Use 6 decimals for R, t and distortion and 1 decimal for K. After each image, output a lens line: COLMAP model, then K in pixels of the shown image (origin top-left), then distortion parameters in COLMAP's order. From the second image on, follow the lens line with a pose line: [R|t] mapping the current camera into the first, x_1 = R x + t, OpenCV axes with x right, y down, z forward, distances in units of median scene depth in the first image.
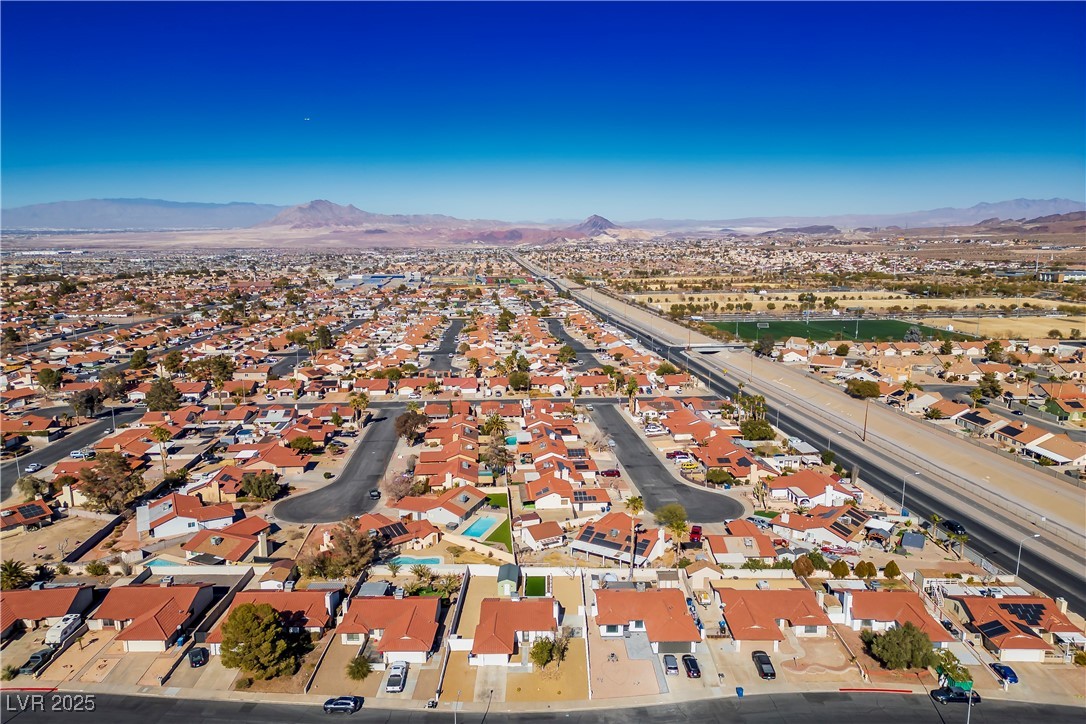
lens RADIAL K [[734.4, 0, 543.0], [0, 734.4, 362.0], [0, 0, 1]] dist [0.080572, -0.069613]
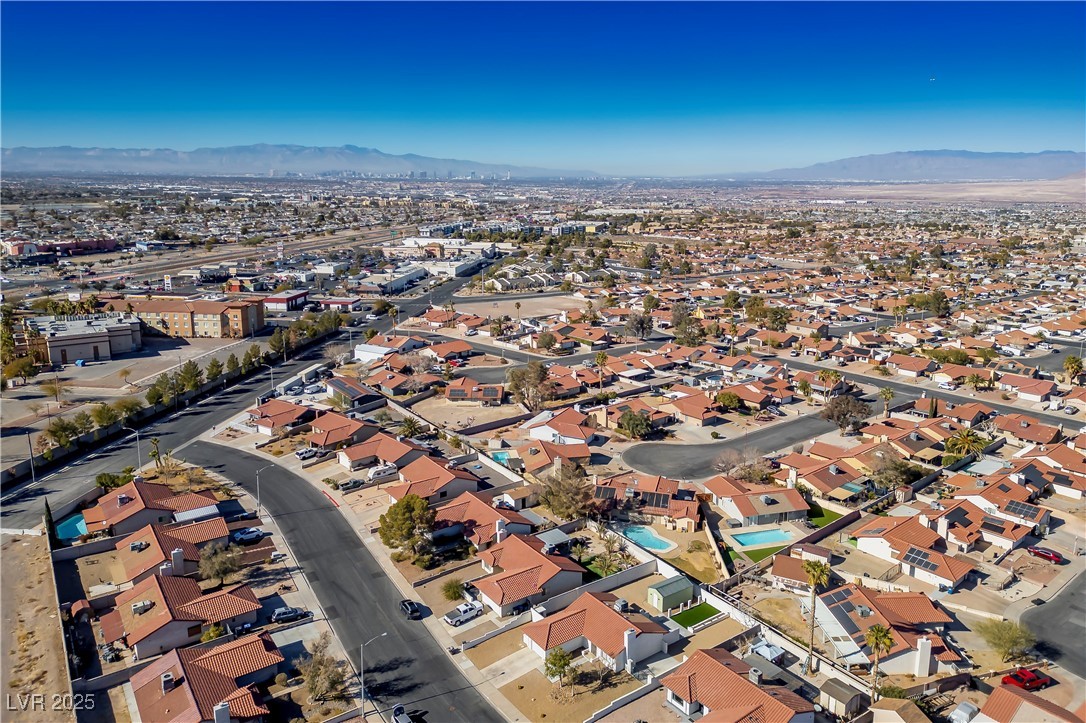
lens RADIAL K [[734.4, 0, 543.0], [0, 734.4, 361.5], [0, 0, 1]] dist [0.080572, -0.069613]
pose [[0.594138, 0.202238, -0.778524, 0.350227], [-0.153738, 0.978585, 0.136882, -0.043522], [0.789535, 0.038362, 0.612506, 0.261931]]
